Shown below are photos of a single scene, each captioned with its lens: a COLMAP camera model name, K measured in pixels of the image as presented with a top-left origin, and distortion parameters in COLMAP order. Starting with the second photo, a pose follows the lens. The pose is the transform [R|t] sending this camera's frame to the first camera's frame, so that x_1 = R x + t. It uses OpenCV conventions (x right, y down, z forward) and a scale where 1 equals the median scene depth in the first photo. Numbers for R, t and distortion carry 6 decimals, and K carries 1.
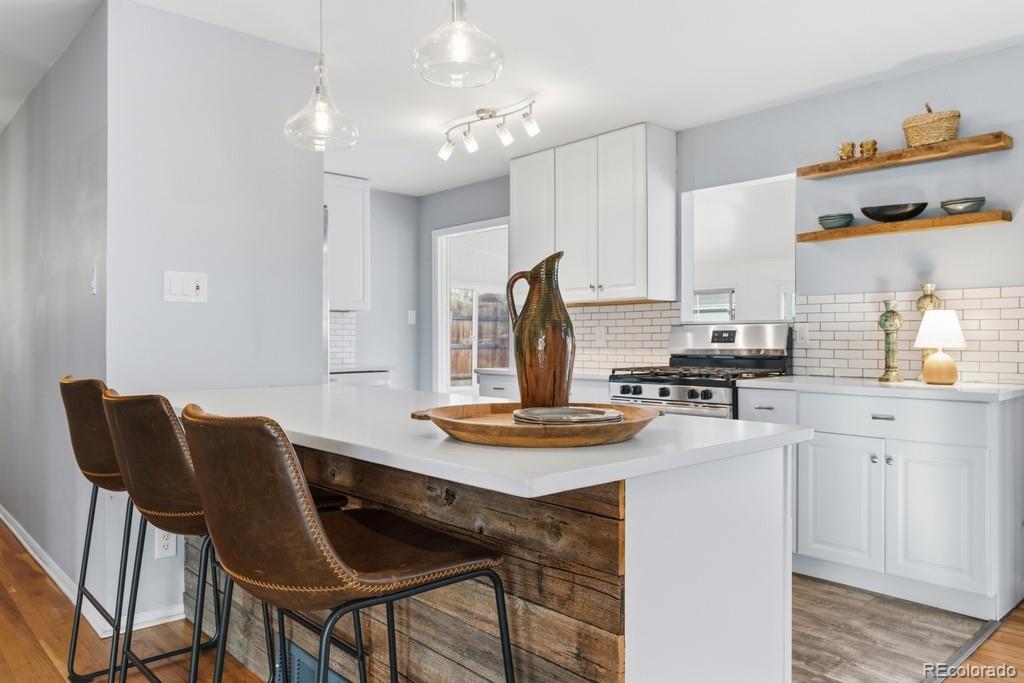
lens RADIAL K [[713.9, 0, 517.8], [0, 713.9, 347.7], [0, 0, 1]] dist [-0.001732, 0.001575]
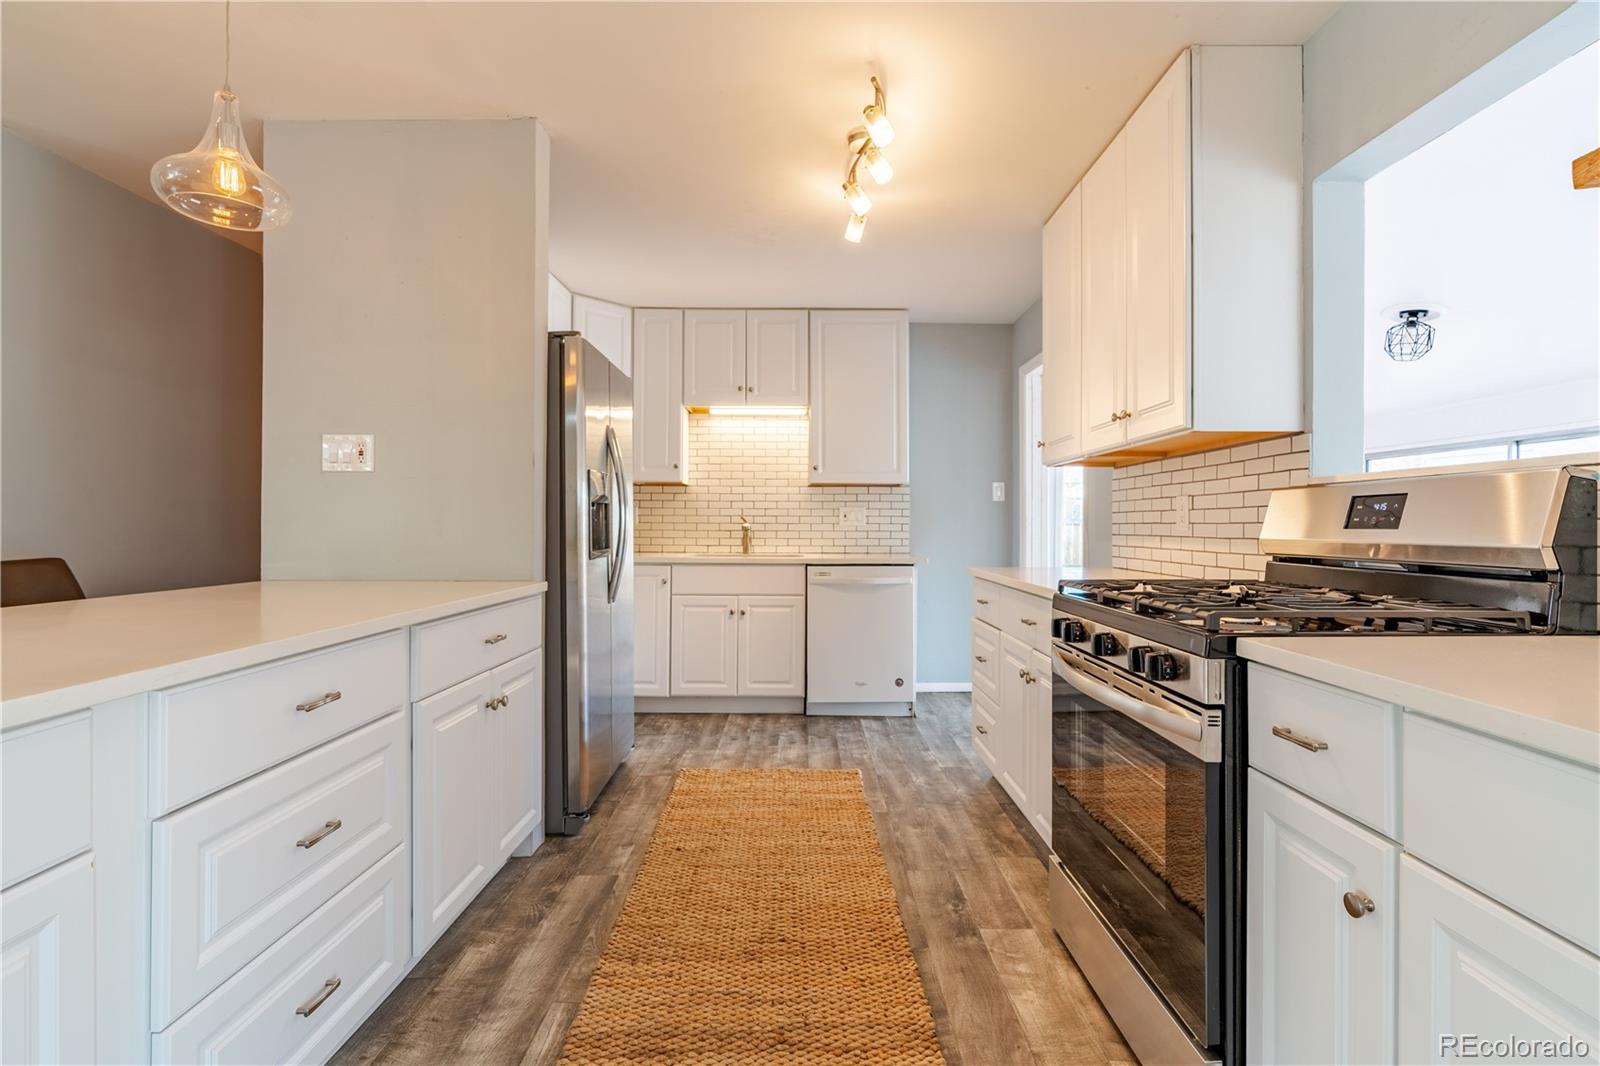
lens RADIAL K [[735.1, 0, 795.4], [0, 735.1, 521.1], [0, 0, 1]] dist [-0.011141, 0.003991]
pose [[0.744996, -0.000829, -0.667068, 0.320728], [-0.010067, 0.999871, -0.012486, -0.002473], [0.666993, 0.016018, 0.744892, 0.509918]]
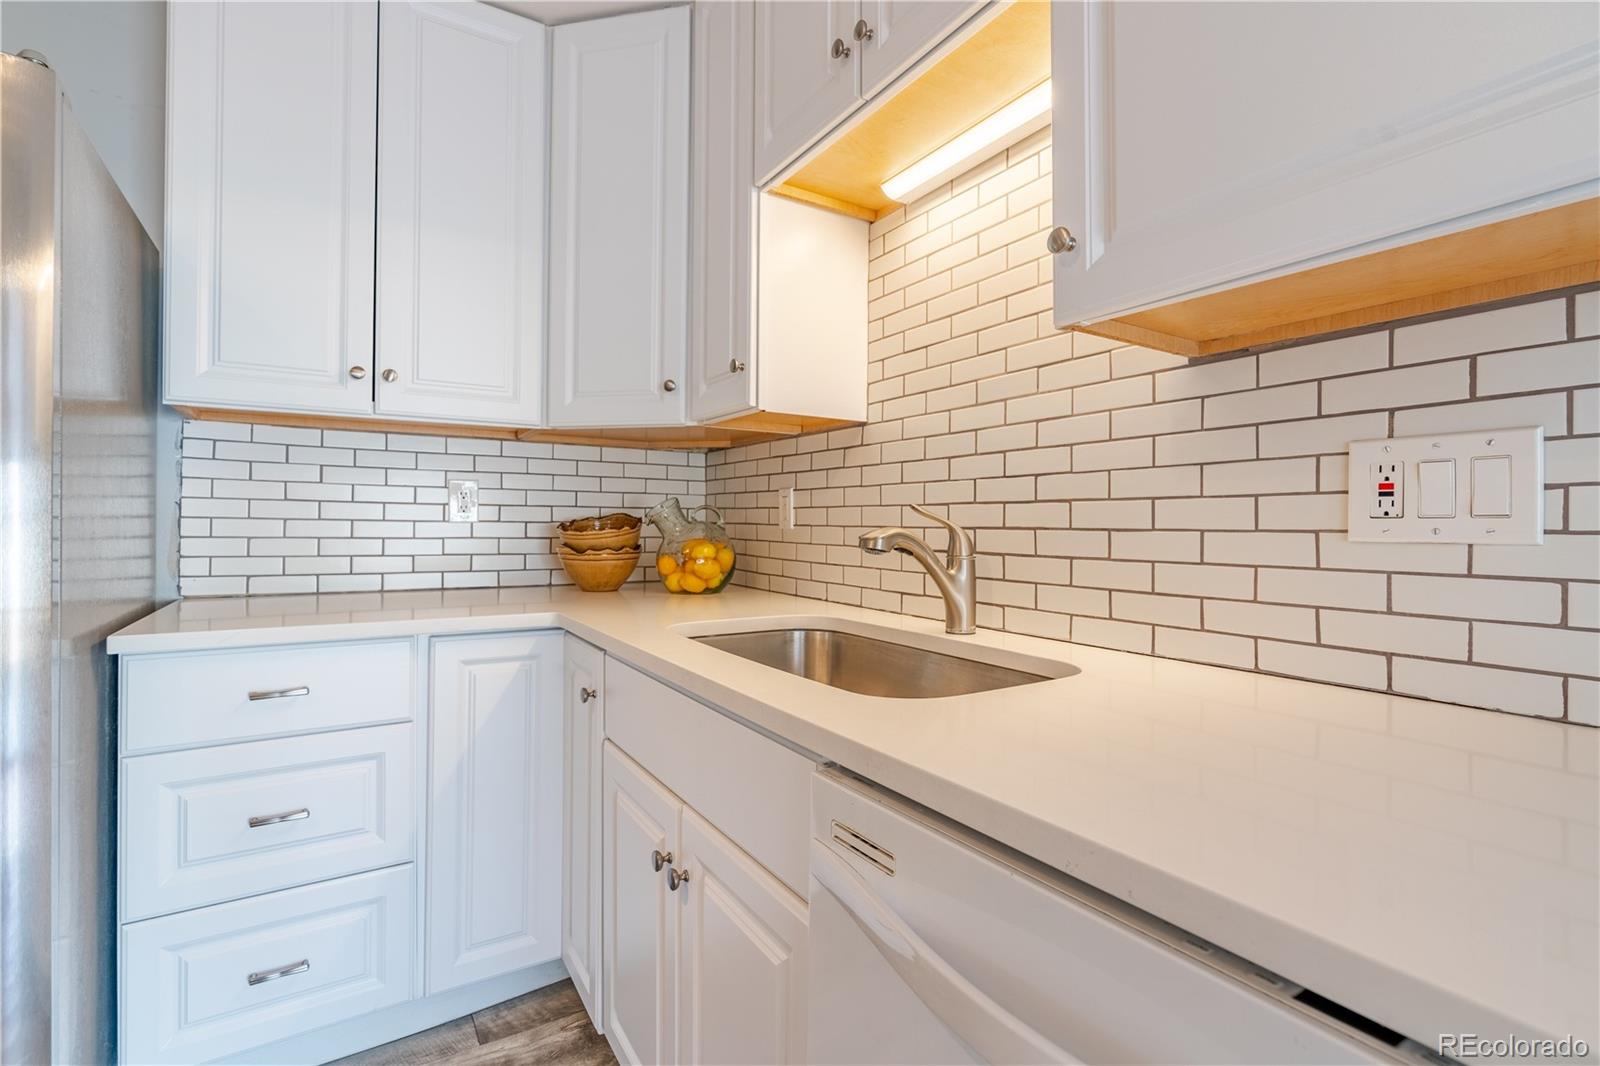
lens RADIAL K [[735.1, 0, 796.0], [0, 735.1, 524.5], [0, 0, 1]] dist [-0.011141, 0.003991]
pose [[-0.177948, 0.001265, -0.984039, -0.150835], [-0.010832, 0.999936, 0.003244, -0.014379], [0.983980, 0.011236, -0.177923, 1.285088]]
